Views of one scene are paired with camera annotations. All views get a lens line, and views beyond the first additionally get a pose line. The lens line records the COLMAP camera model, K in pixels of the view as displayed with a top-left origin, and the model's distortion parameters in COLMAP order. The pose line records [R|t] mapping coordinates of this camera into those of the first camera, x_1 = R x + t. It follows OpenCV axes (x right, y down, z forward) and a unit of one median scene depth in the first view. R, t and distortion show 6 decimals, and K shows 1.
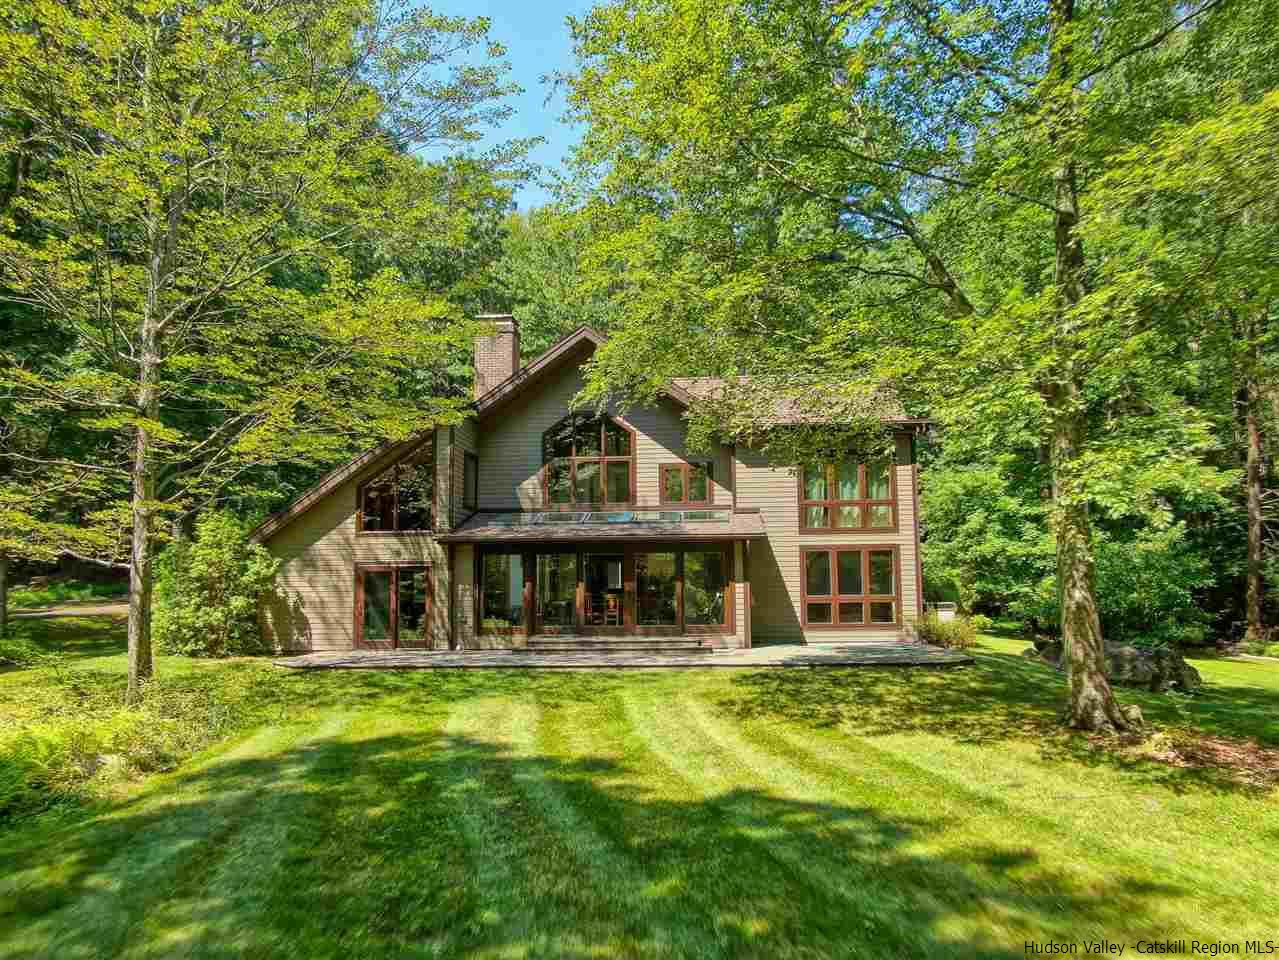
lens RADIAL K [[912.2, 0, 639.5], [0, 912.2, 480.0], [0, 0, 1]] dist [0.000112, 0.003720]
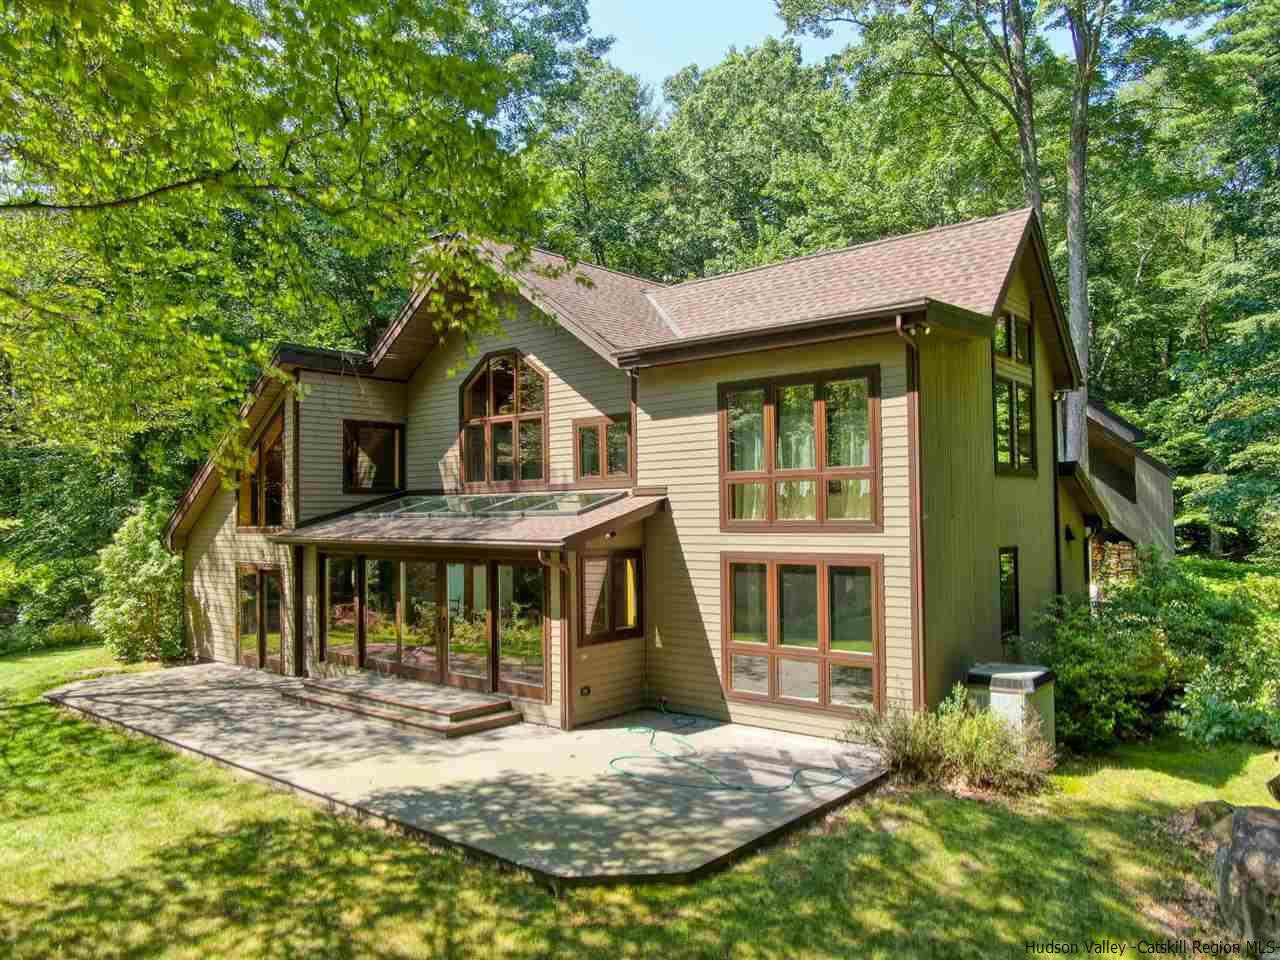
lens RADIAL K [[913.0, 0, 640.0], [0, 913.0, 480.0], [0, 0, 1]] dist [0.000112, 0.003720]
pose [[0.787336, -0.020303, -0.616189, 0.488020], [0.070583, 0.995855, 0.057374, -0.009163], [0.612470, -0.088665, 0.785506, 0.526548]]
